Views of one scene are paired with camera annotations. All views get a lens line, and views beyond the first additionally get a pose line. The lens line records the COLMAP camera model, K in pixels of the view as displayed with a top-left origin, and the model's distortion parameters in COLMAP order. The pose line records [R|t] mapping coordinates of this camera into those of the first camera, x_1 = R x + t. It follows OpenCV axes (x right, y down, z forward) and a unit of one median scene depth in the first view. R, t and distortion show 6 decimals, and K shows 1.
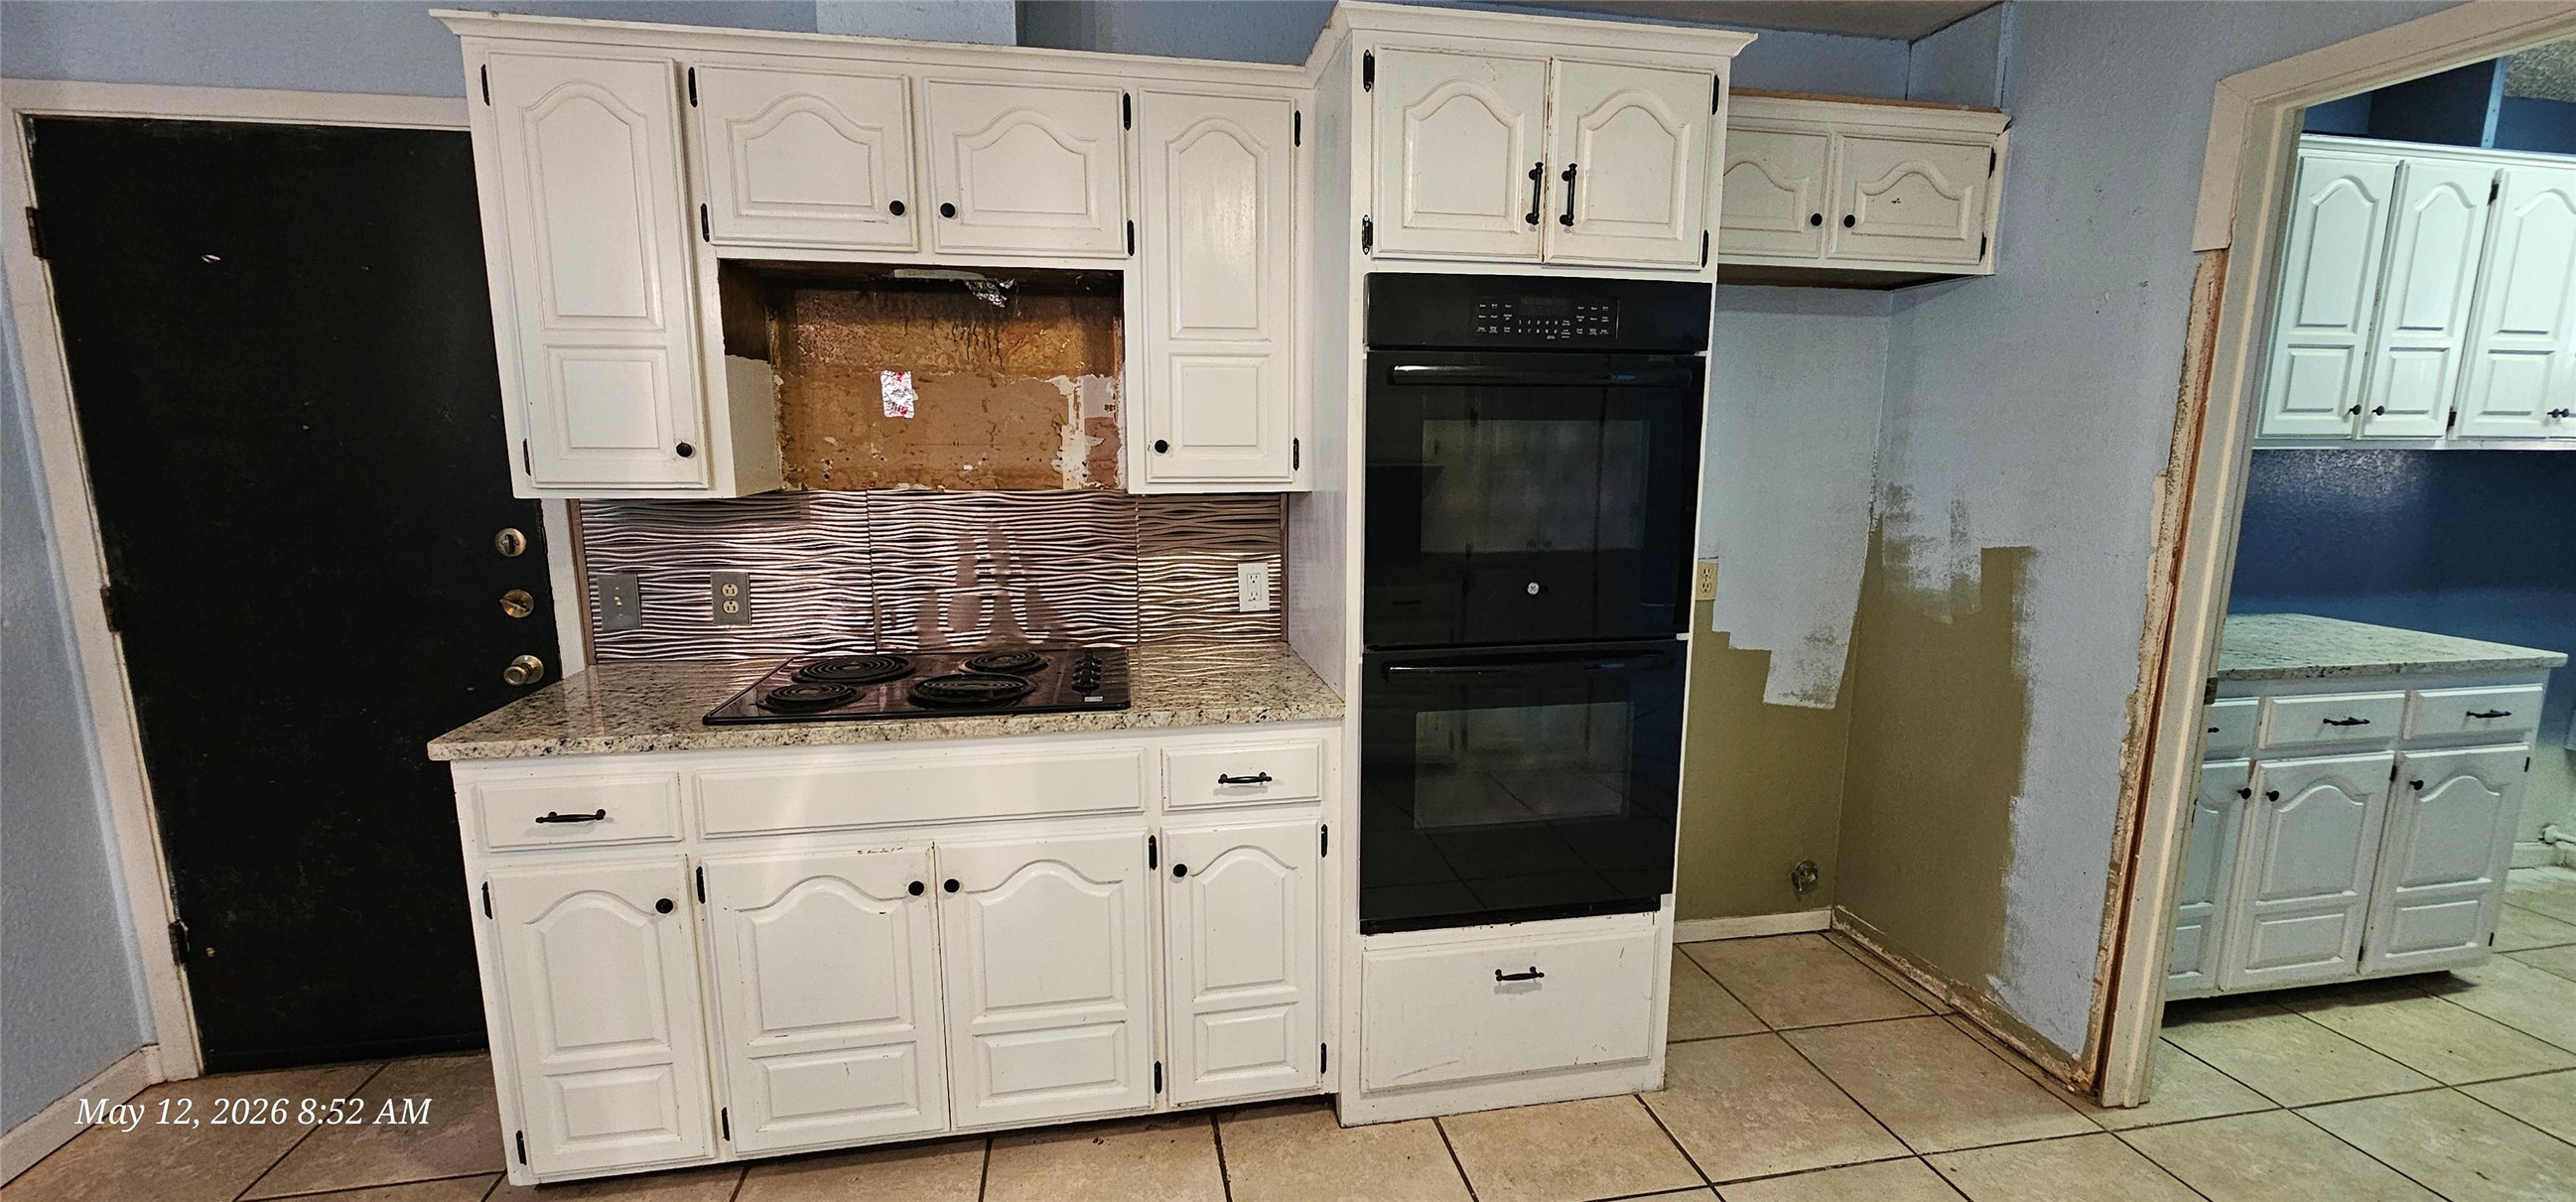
lens RADIAL K [[1048.1, 0, 1290.5], [0, 1048.1, 608.0], [0, 0, 1]] dist [-0.002335, -0.000101]
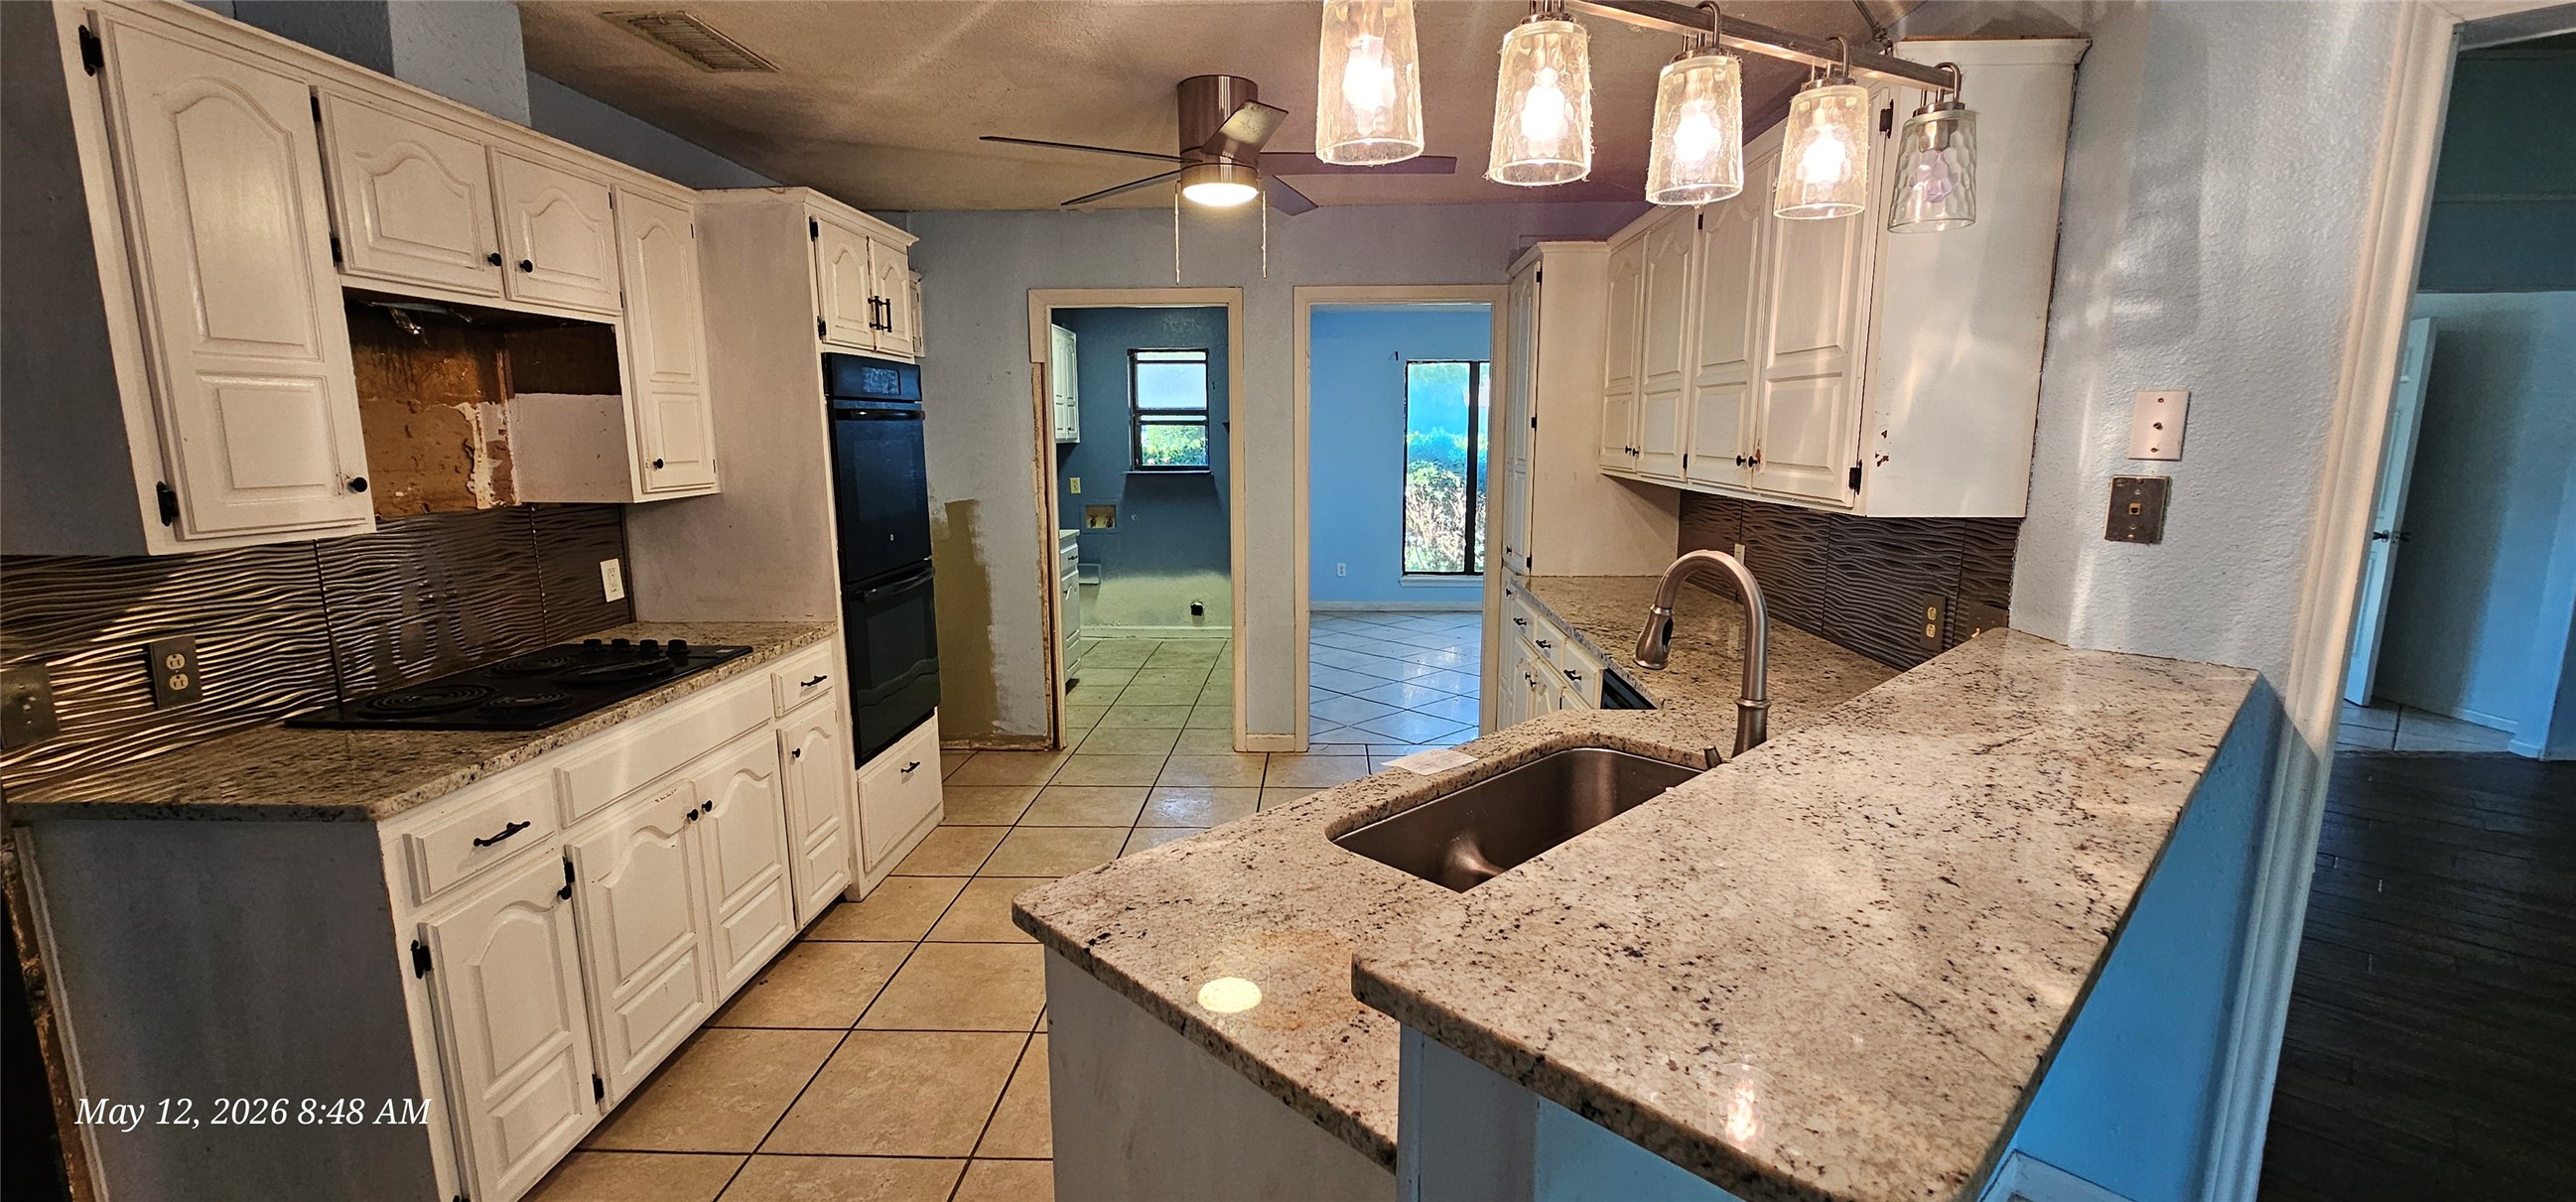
lens RADIAL K [[1055.6, 0, 1292.1], [0, 1055.6, 610.1], [0, 0, 1]] dist [-0.000107, 0.000031]
pose [[0.220658, -0.169945, 0.960432, -1.261302], [0.165977, 0.976883, 0.134723, -0.025350], [-0.961125, 0.129682, 0.243764, -0.040328]]
